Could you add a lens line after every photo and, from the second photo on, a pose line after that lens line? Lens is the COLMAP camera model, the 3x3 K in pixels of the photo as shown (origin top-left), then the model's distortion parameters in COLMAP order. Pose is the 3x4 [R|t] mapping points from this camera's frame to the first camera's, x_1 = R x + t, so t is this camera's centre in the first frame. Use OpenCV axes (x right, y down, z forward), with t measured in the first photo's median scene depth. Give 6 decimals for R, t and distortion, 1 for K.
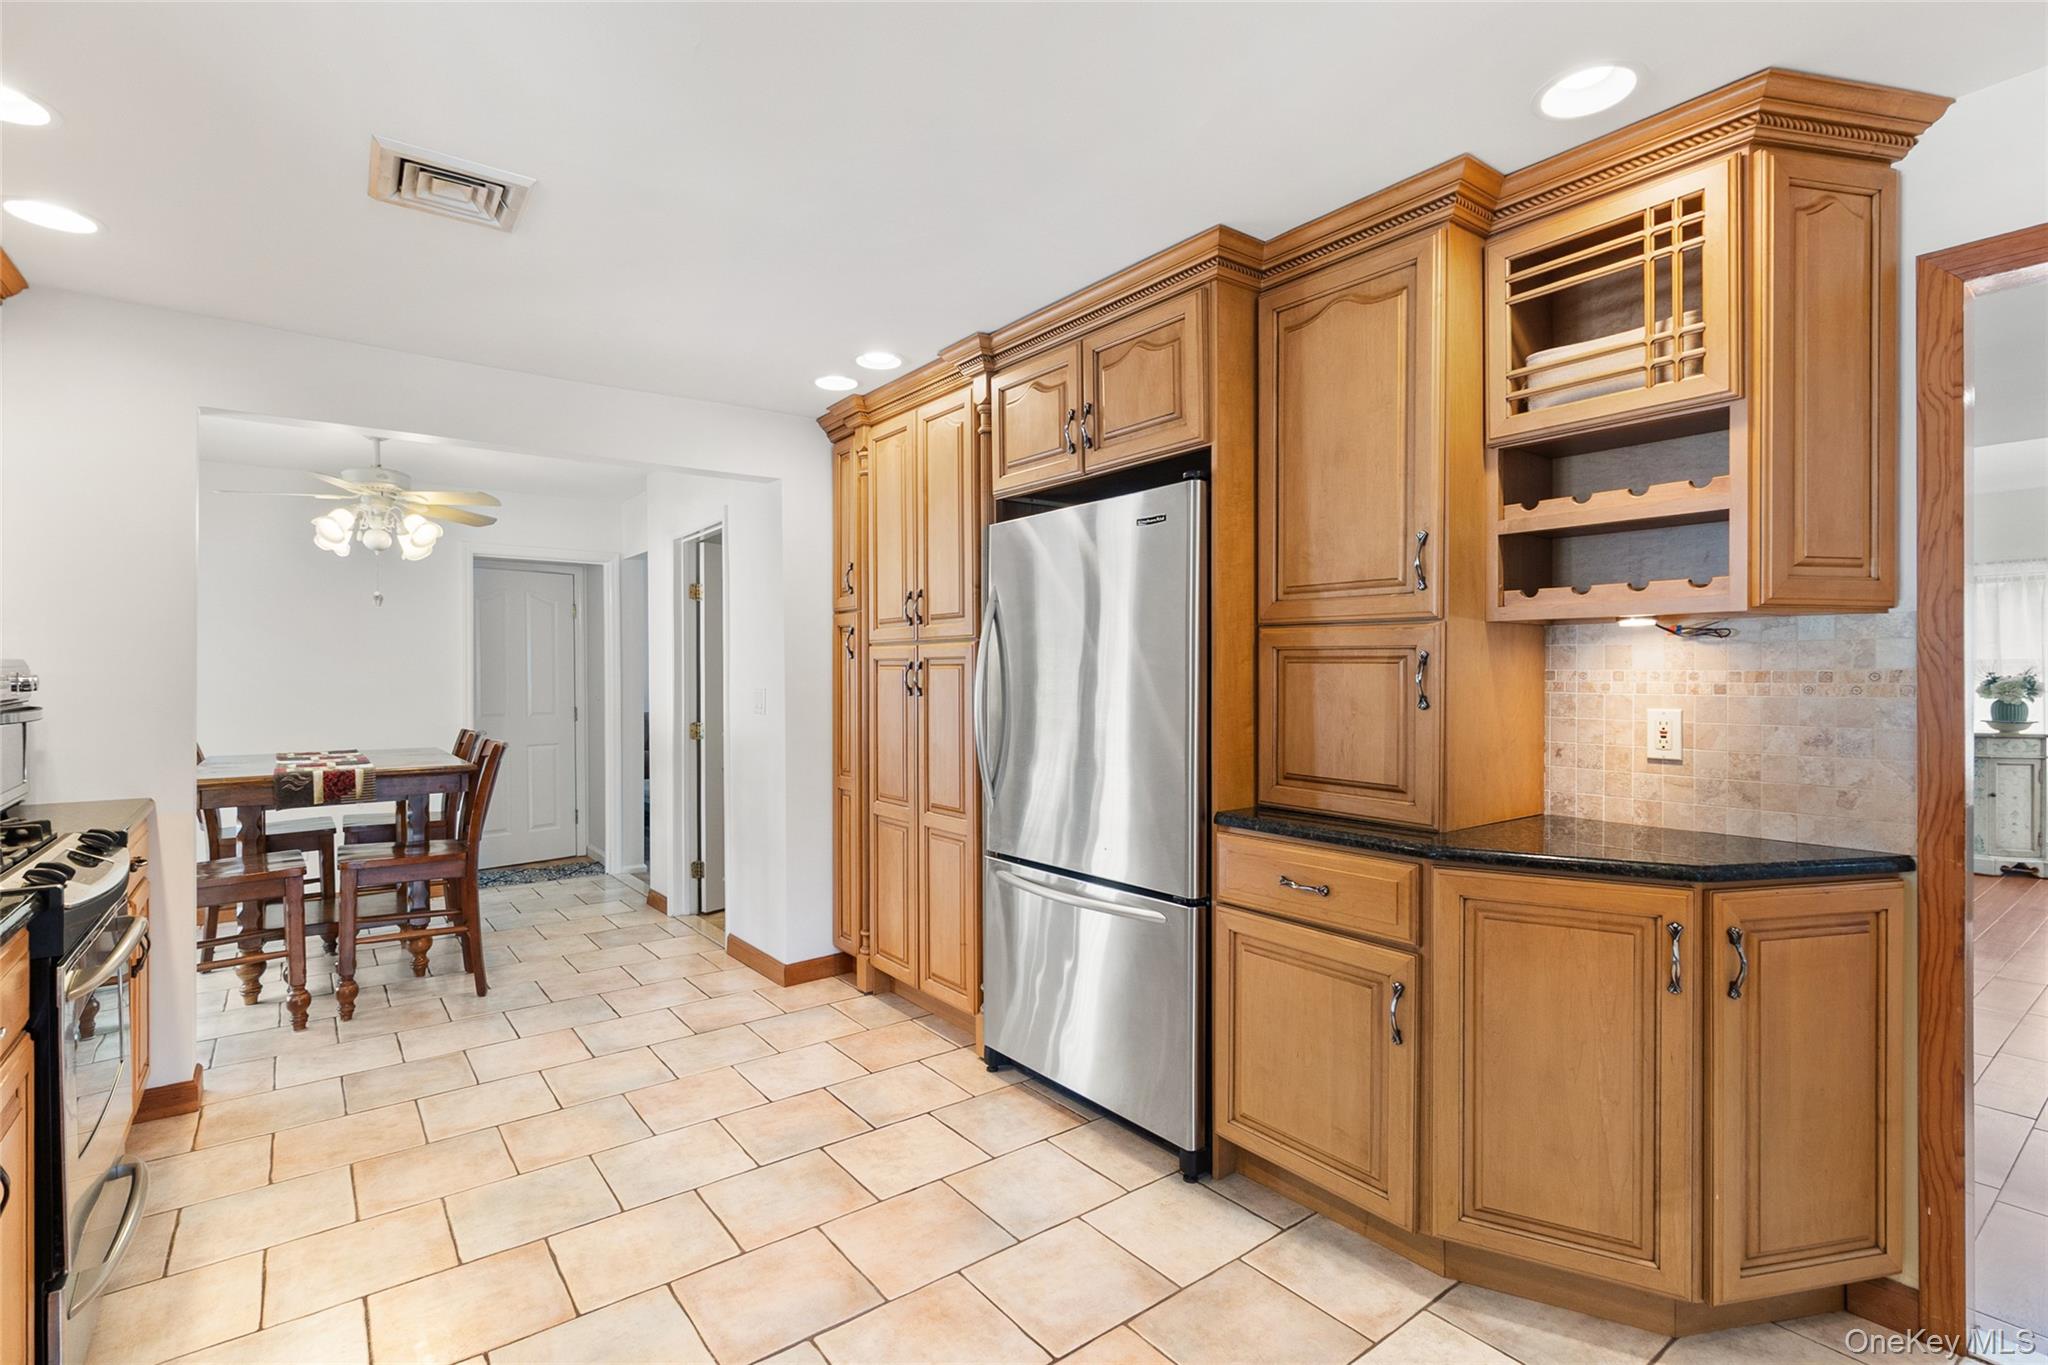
lens RADIAL K [[953.5, 0, 1023.8], [0, 953.5, 670.9], [0, 0, 1]] dist [-0.001916, -0.000130]
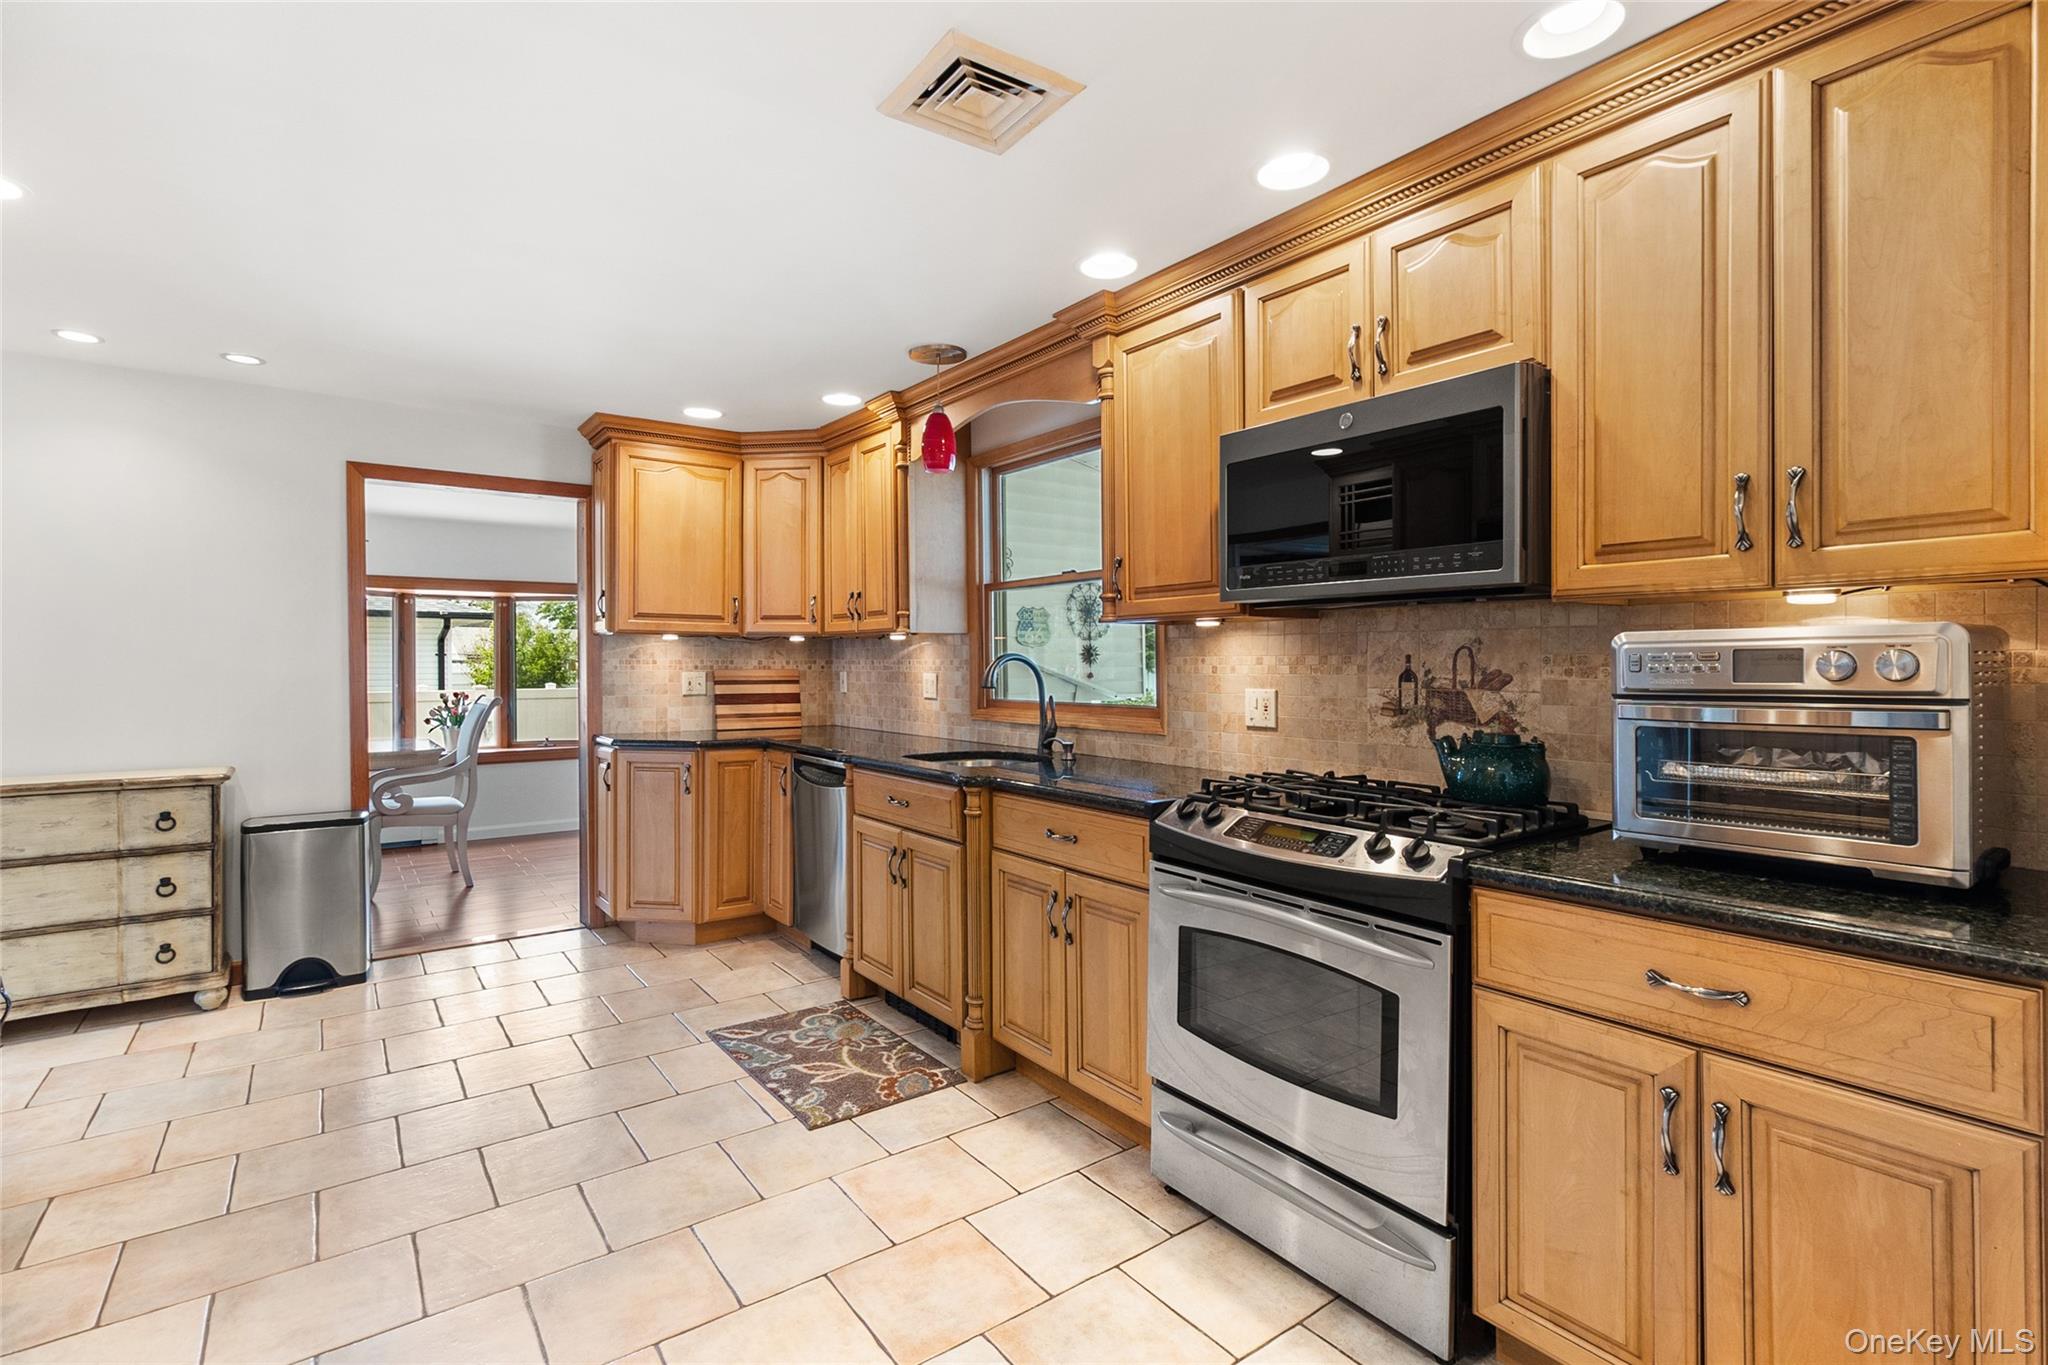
lens RADIAL K [[953.5, 0, 1023.8], [0, 953.5, 670.9], [0, 0, 1]] dist [-0.001916, -0.000130]
pose [[-0.999801, 0.006643, 0.018785, -0.441069], [0.006801, 0.999942, 0.008395, 0.009130], [-0.018728, 0.008521, -0.999788, 1.265801]]
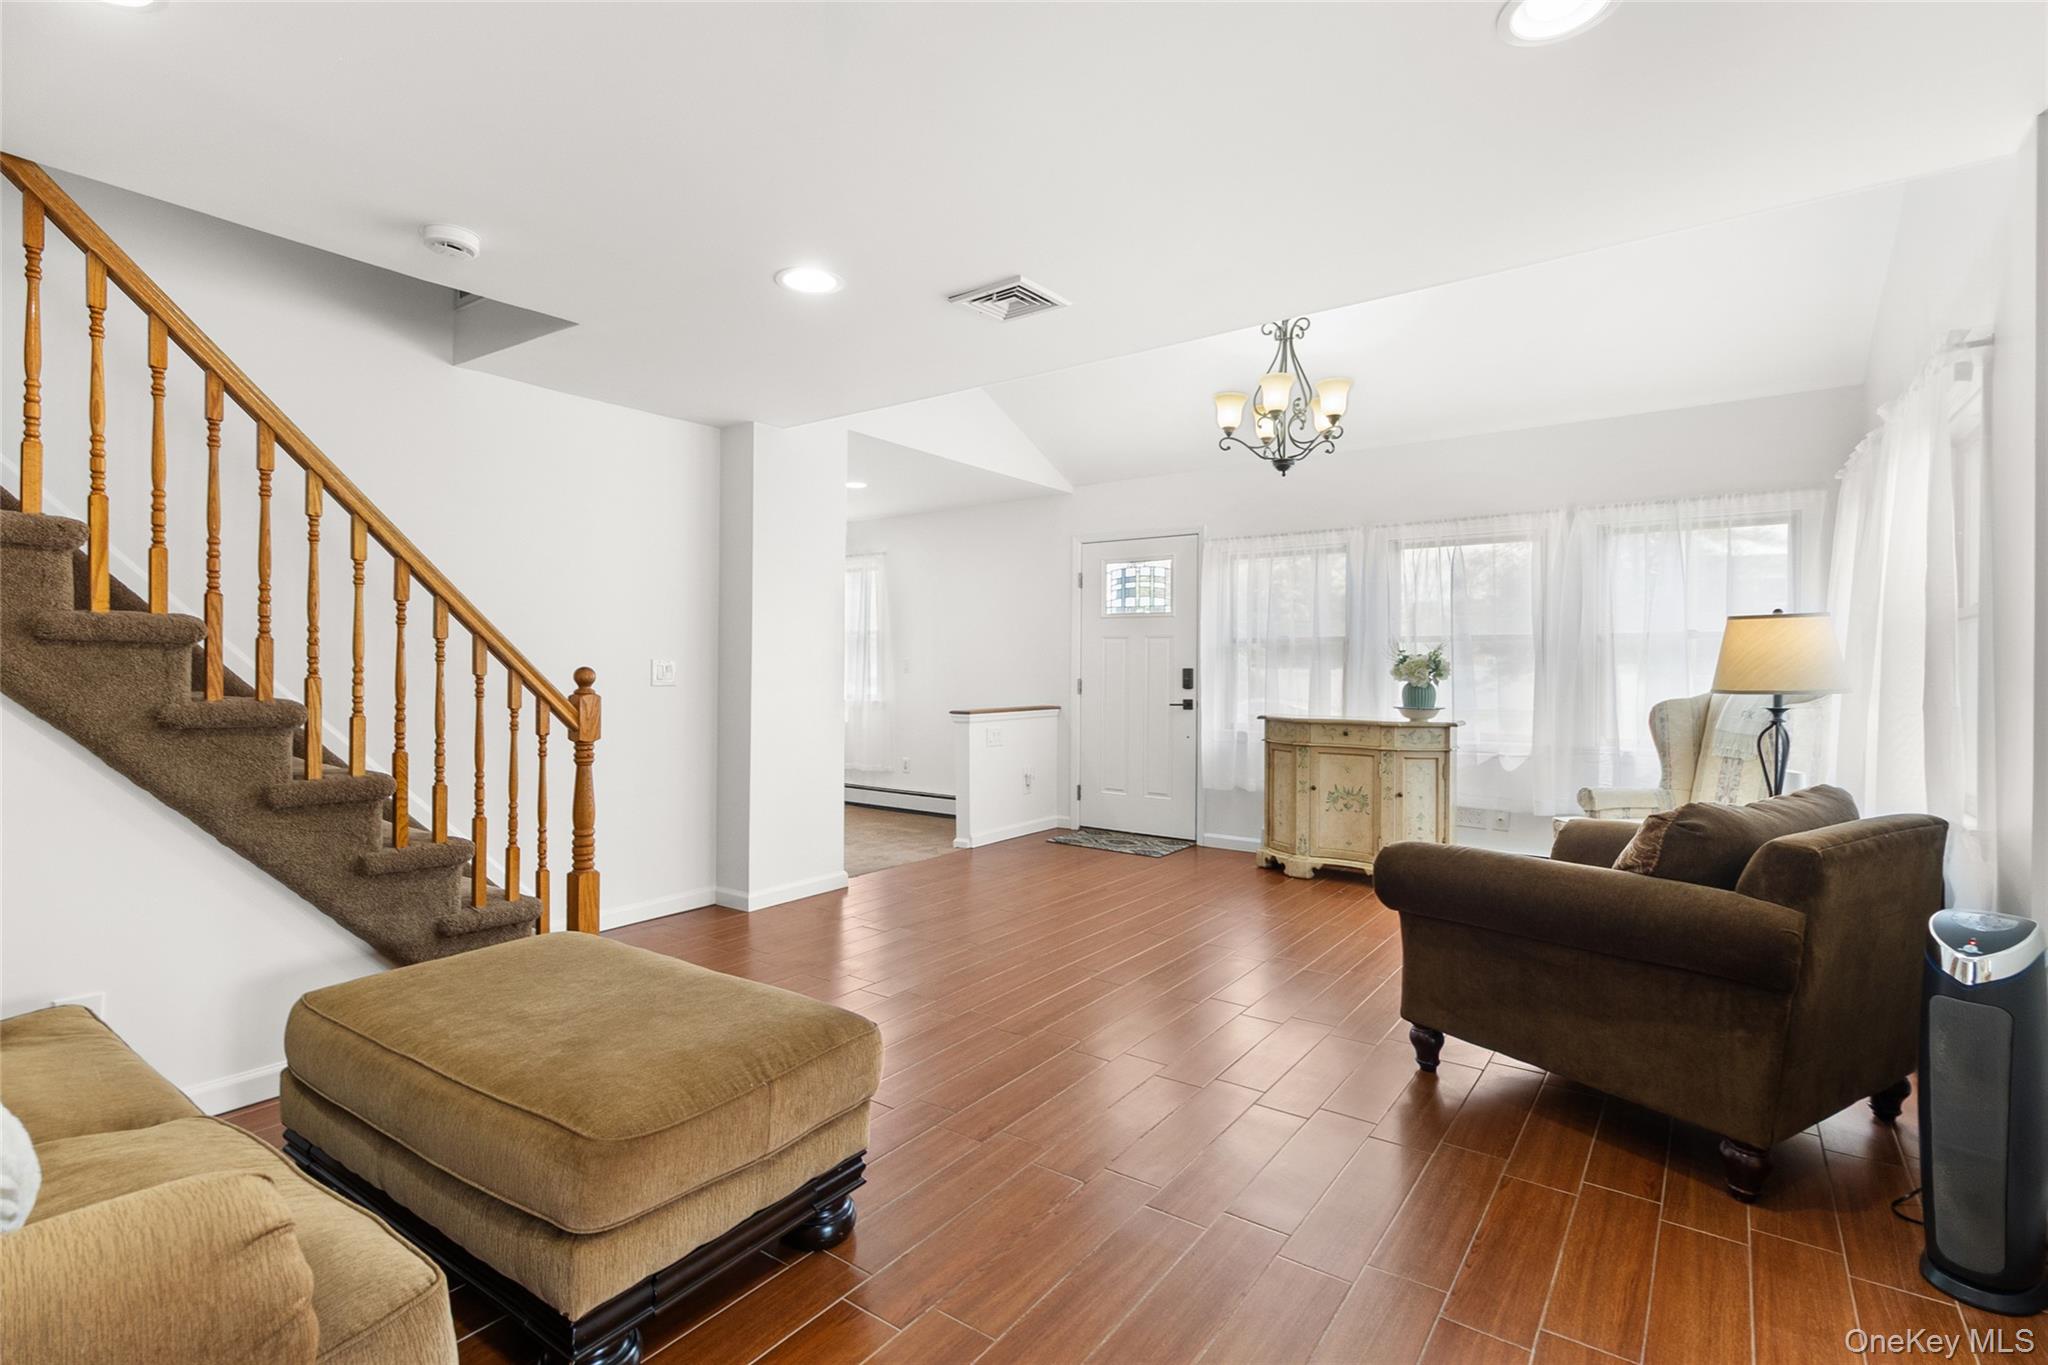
lens RADIAL K [[948.2, 0, 1032.5], [0, 948.2, 670.9], [0, 0, 1]] dist [0.002303, 0.000465]
pose [[0.957121, 0.006512, 0.289616, 0.900800], [-0.008693, 0.999943, 0.006246, 0.034597], [-0.289559, -0.008496, 0.957122, 0.564456]]
